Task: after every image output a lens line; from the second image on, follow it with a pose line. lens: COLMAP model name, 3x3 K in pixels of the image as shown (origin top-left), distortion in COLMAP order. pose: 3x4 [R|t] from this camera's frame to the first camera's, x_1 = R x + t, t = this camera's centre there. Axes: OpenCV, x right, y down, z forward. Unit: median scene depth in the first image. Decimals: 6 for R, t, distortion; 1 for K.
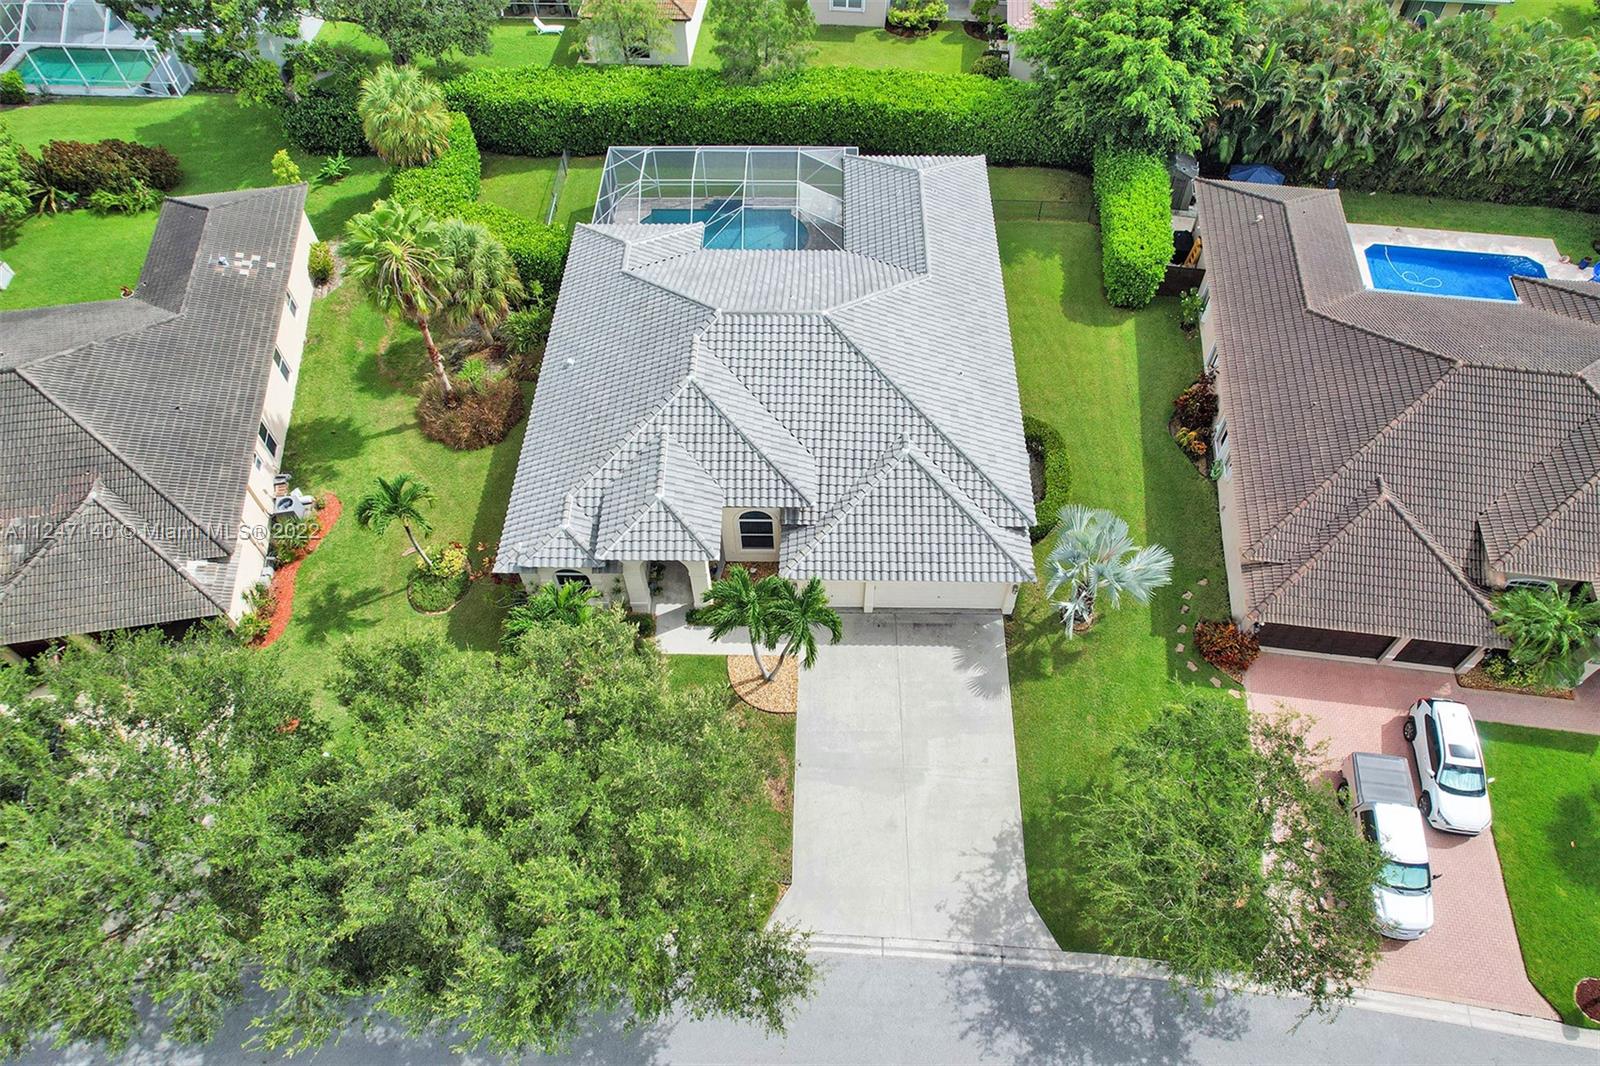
lens RADIAL K [[1037.2, 0, 800.0], [0, 1037.2, 533.0], [0, 0, 1]] dist [-0.067001, 0.055968]
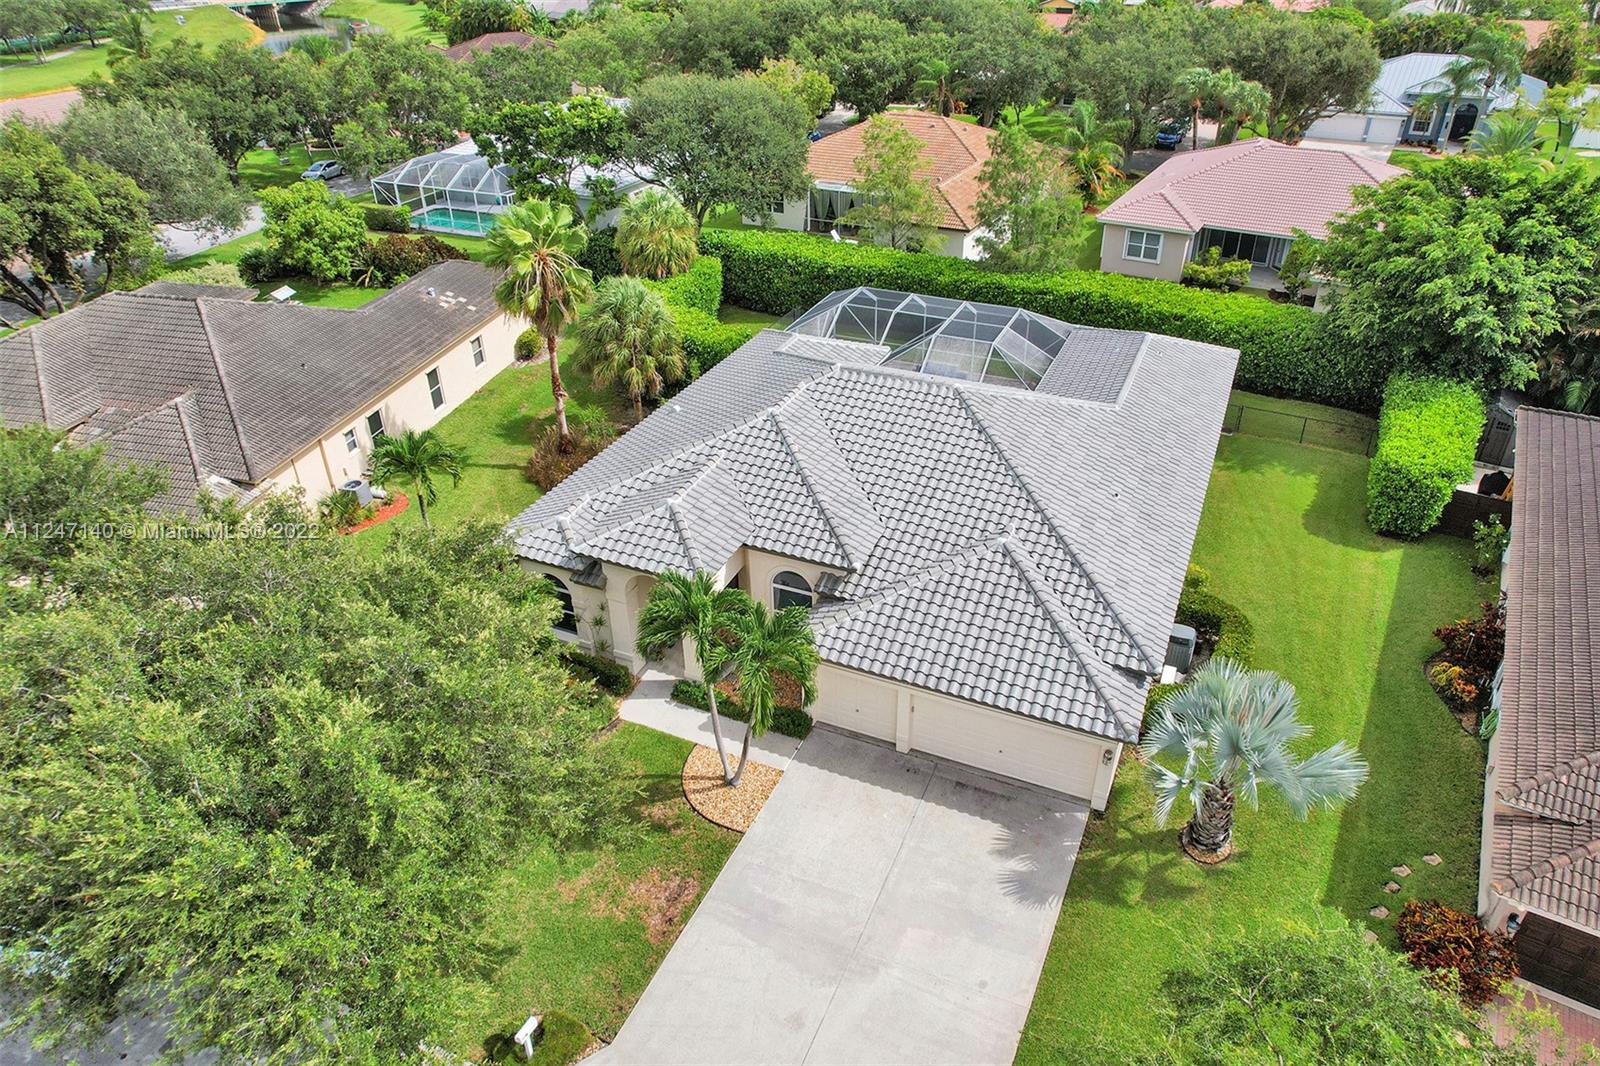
lens RADIAL K [[1037.2, 0, 800.0], [0, 1037.2, 533.0], [0, 0, 1]] dist [-0.067001, 0.055968]
pose [[0.919939, 0.210090, -0.331019, 0.209598], [-0.316654, 0.895984, -0.311357, 0.189302], [0.231175, 0.391248, 0.890776, 0.299870]]
